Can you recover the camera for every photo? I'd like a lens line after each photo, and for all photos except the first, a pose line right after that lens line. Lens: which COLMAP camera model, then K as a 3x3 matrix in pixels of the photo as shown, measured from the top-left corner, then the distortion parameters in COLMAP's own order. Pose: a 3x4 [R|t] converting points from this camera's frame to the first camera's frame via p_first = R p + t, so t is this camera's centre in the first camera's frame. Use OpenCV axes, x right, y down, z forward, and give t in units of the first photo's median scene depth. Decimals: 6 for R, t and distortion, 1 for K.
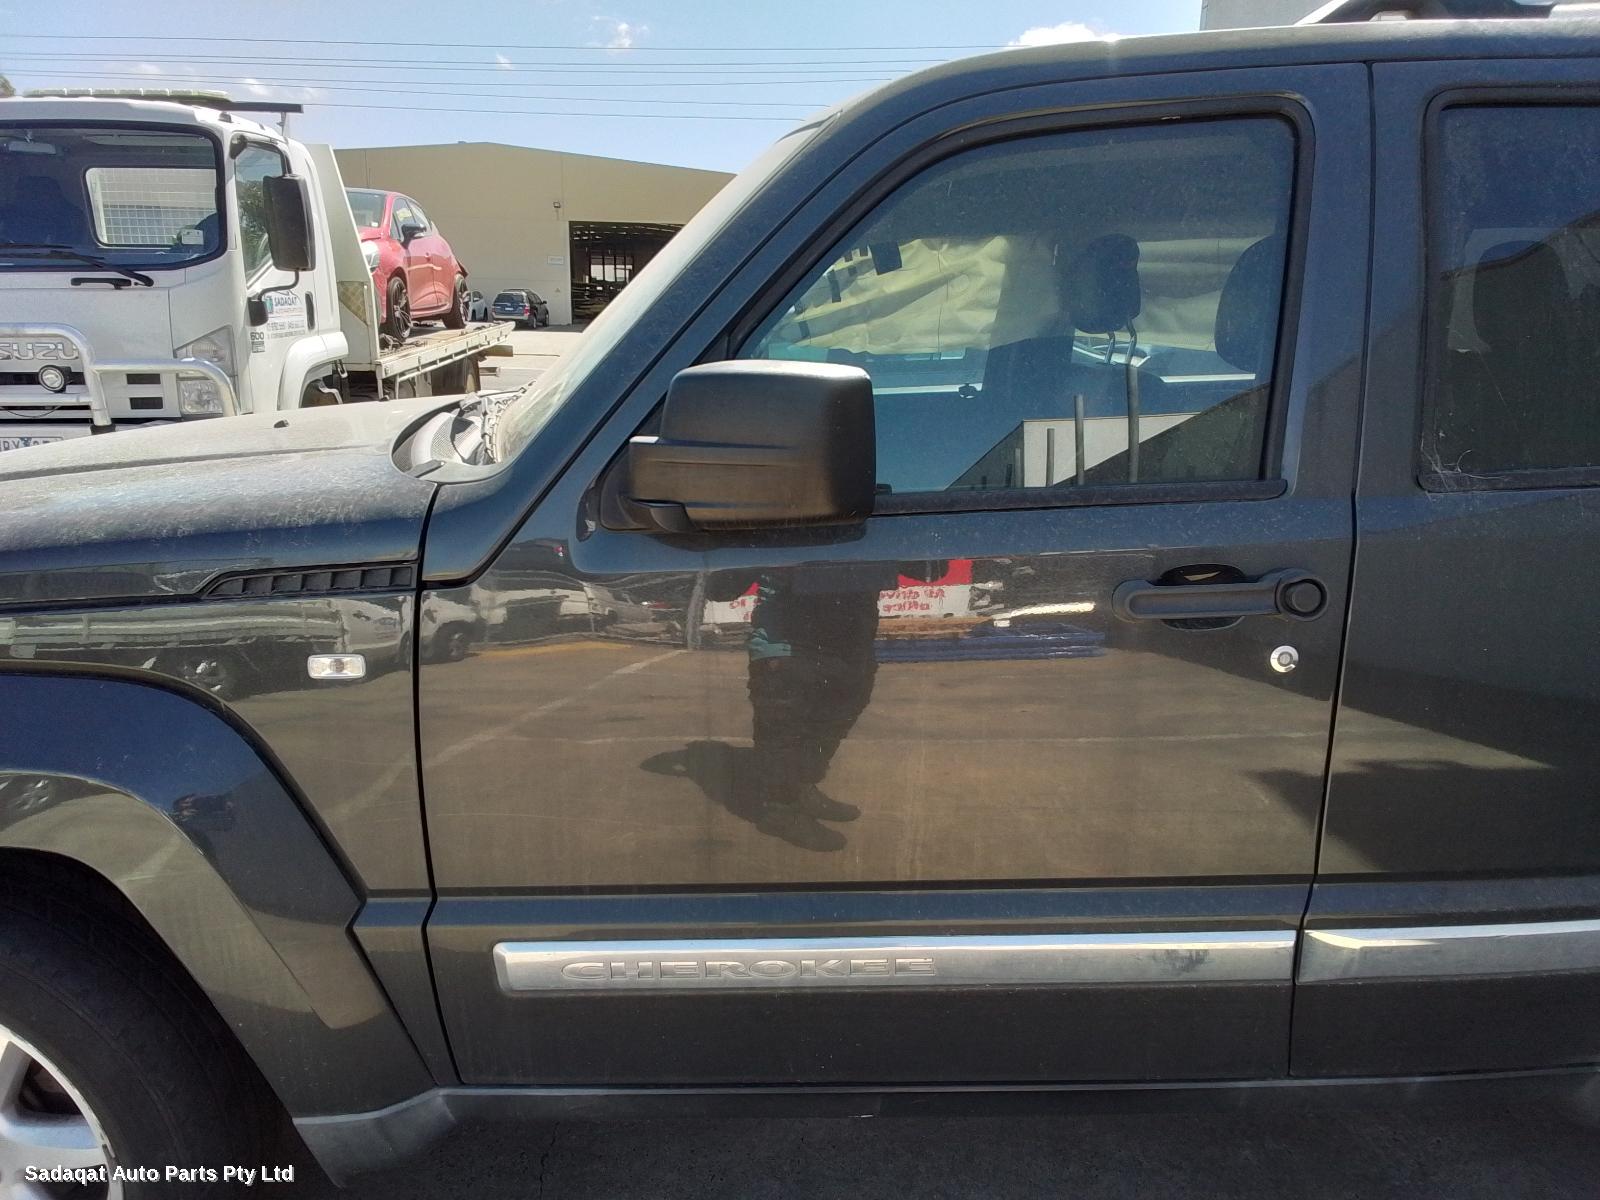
lens RADIAL K [[1127.6, 0, 799.1], [0, 1127.6, 578.3], [0, 0, 1]] dist [0.000289, 0.002605]
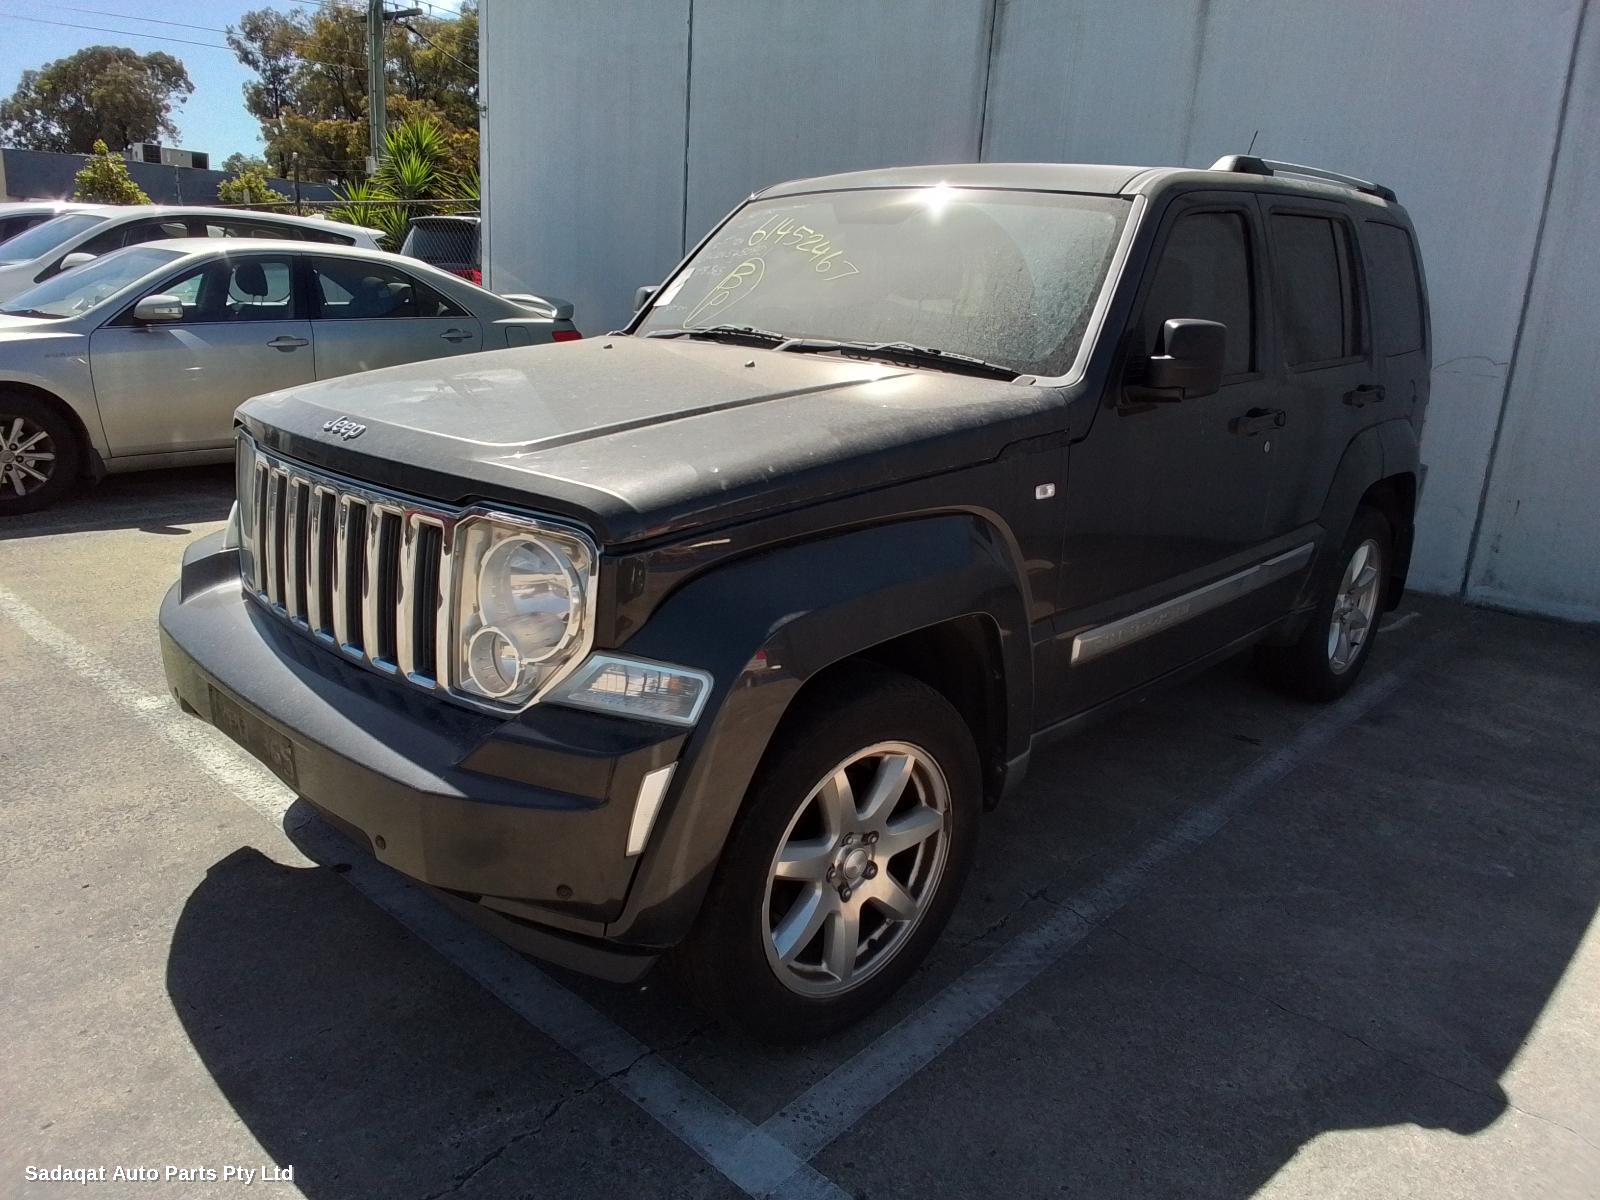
lens RADIAL K [[1097.8, 0, 799.7], [0, 1097.8, 594.3], [0, 0, 1]] dist [0.092268, -0.104129]
pose [[0.711230, -0.168198, 0.682540, -0.394617], [0.122127, 0.985753, 0.115658, -0.002423], [-0.692269, 0.001097, 0.721639, -0.000063]]
